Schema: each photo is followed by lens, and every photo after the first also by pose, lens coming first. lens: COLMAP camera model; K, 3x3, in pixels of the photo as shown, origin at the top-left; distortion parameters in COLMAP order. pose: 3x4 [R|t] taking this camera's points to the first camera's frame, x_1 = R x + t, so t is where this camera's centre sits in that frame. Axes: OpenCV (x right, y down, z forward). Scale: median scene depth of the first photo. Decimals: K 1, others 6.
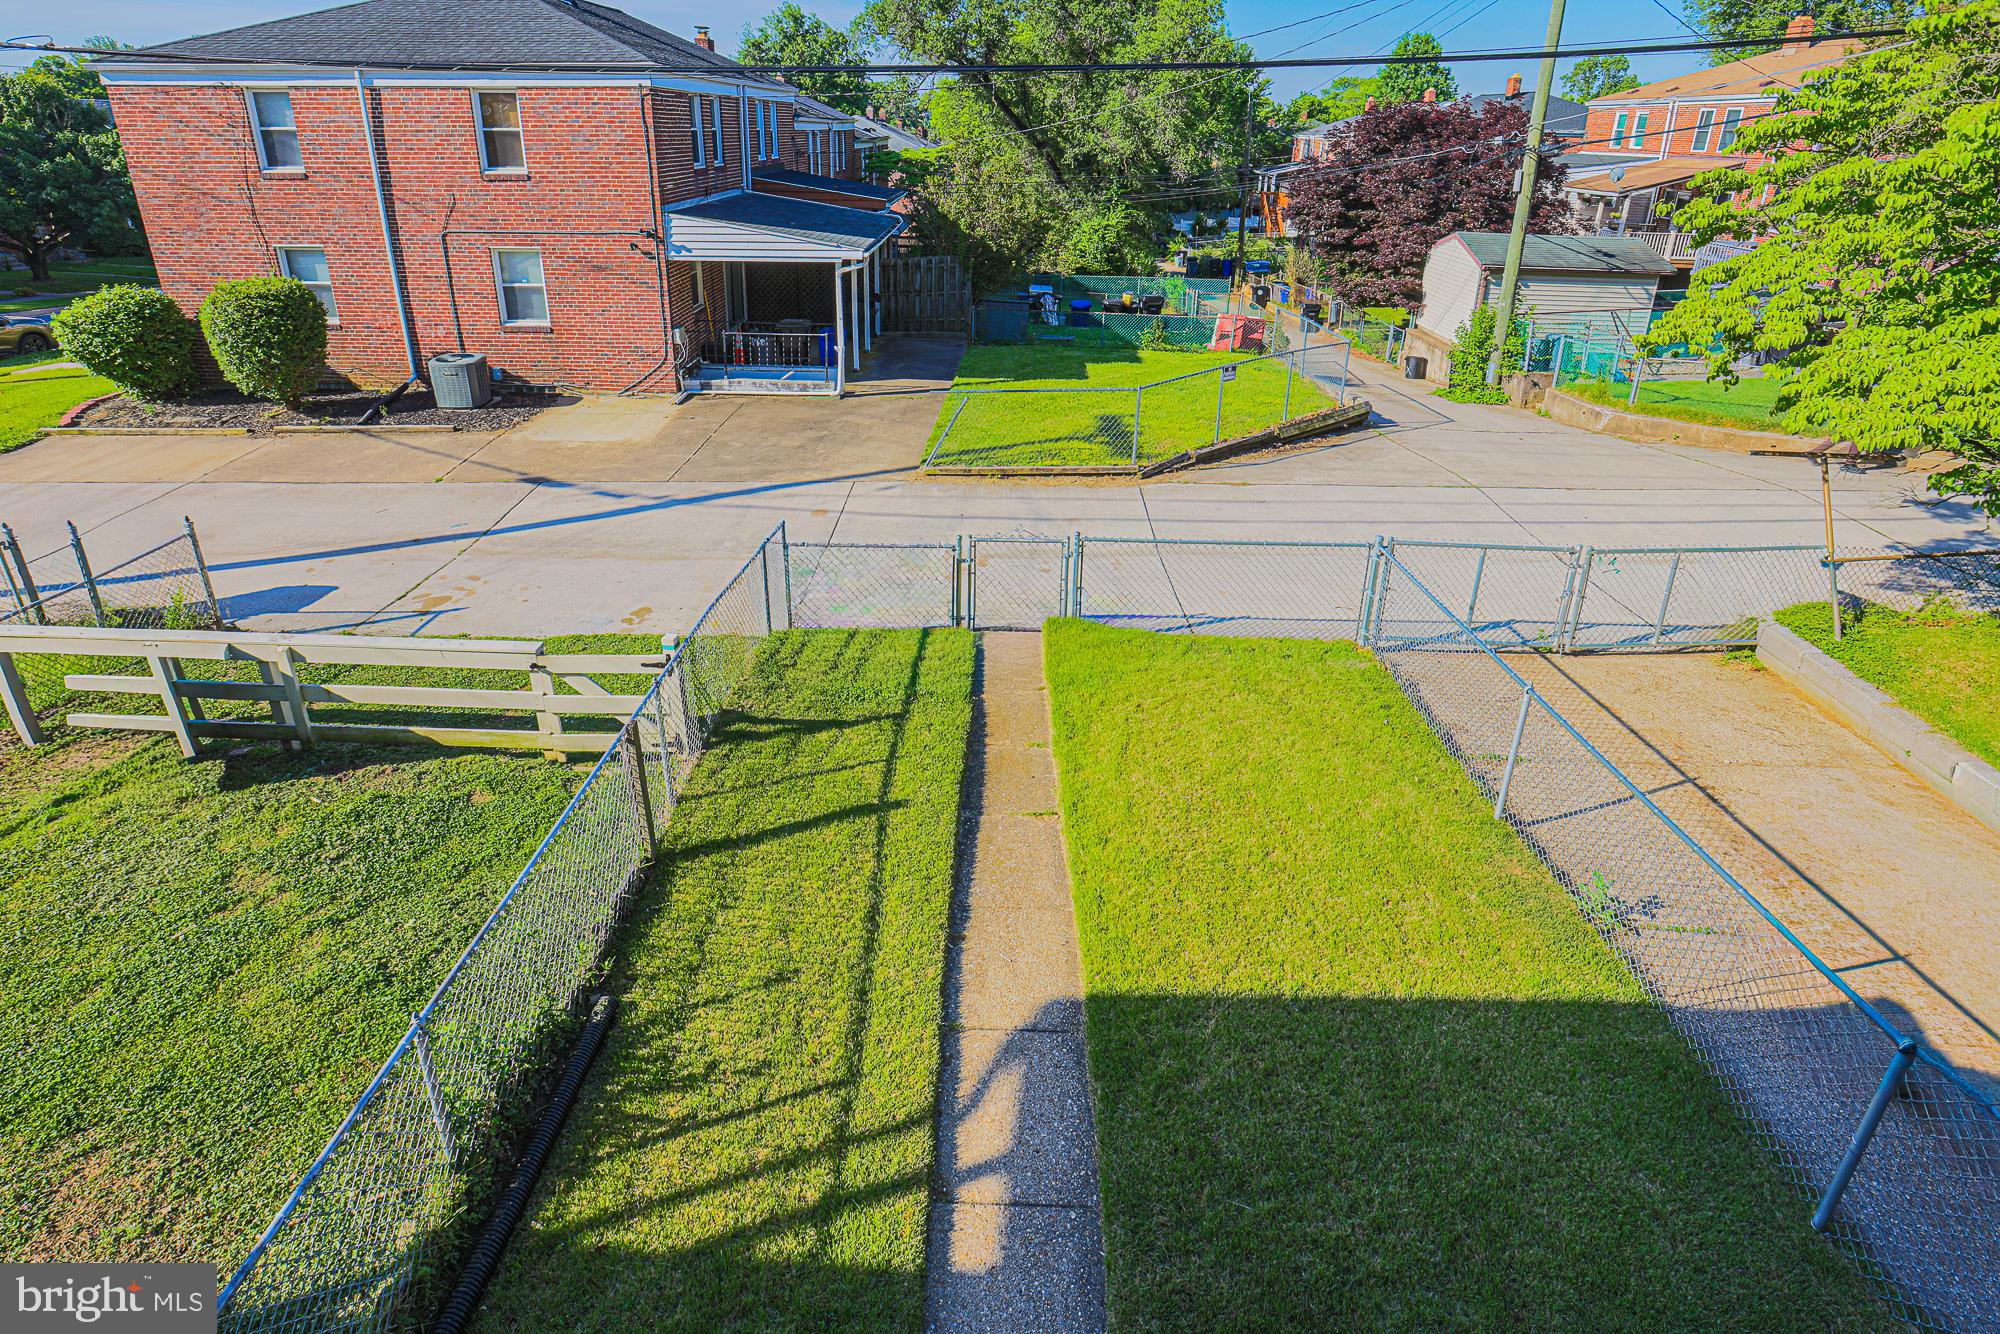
lens RADIAL K [[1007.7, 0, 997.8], [0, 1007.7, 514.3], [0, 0, 1]] dist [-0.077105, 0.036704]
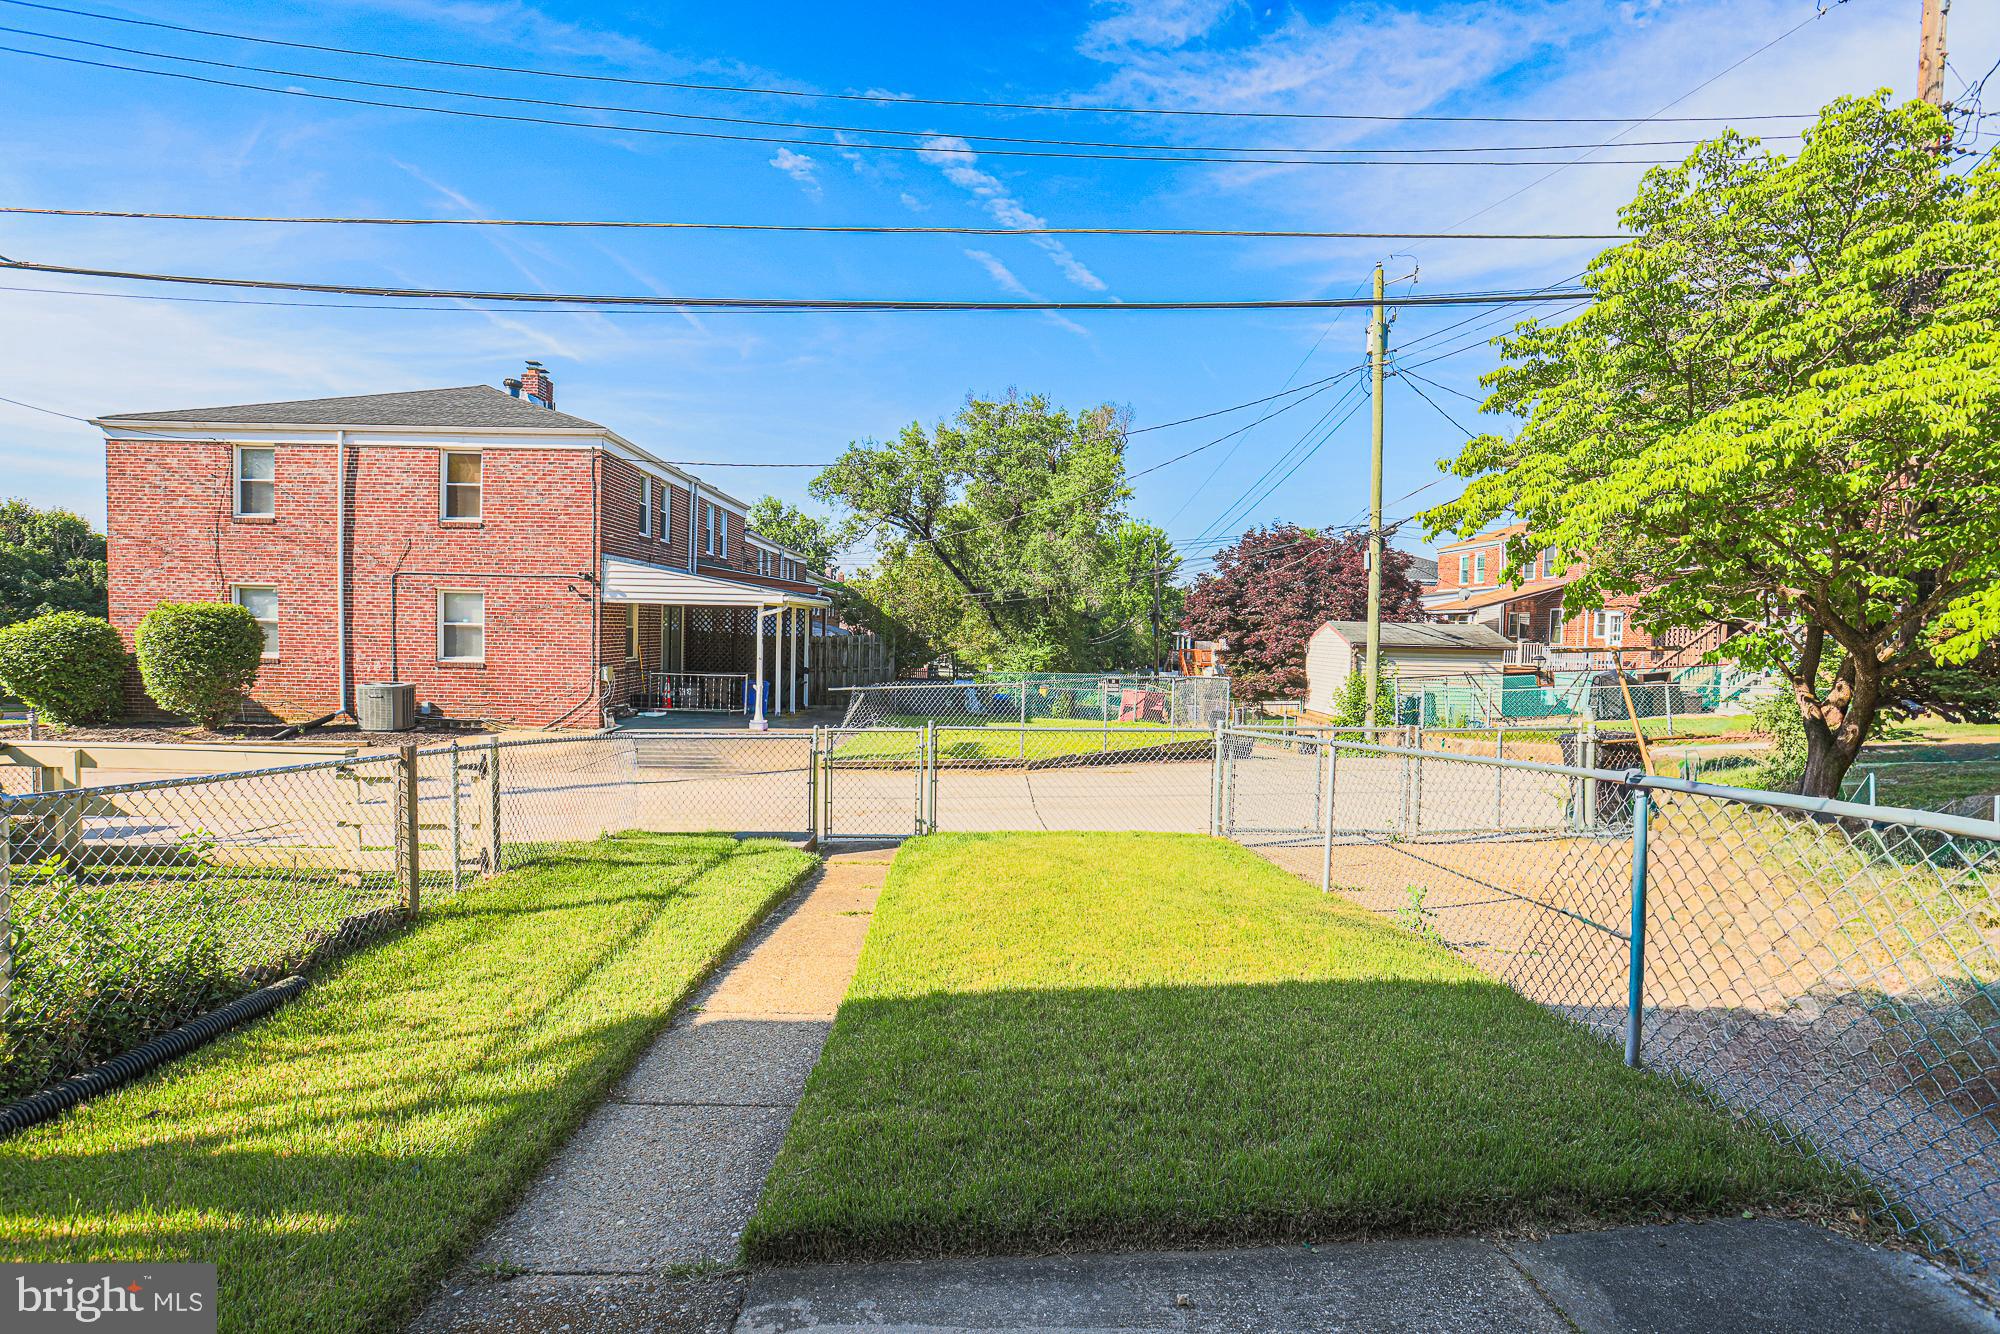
lens RADIAL K [[945.1, 0, 996.2], [0, 945.1, 633.5], [0, 0, 1]] dist [-0.056850, 0.025374]
pose [[0.998751, 0.001309, 0.049949, 0.044300], [0.015466, 0.942460, -0.333960, 0.116892], [-0.047512, 0.334316, 0.941263, 0.024013]]
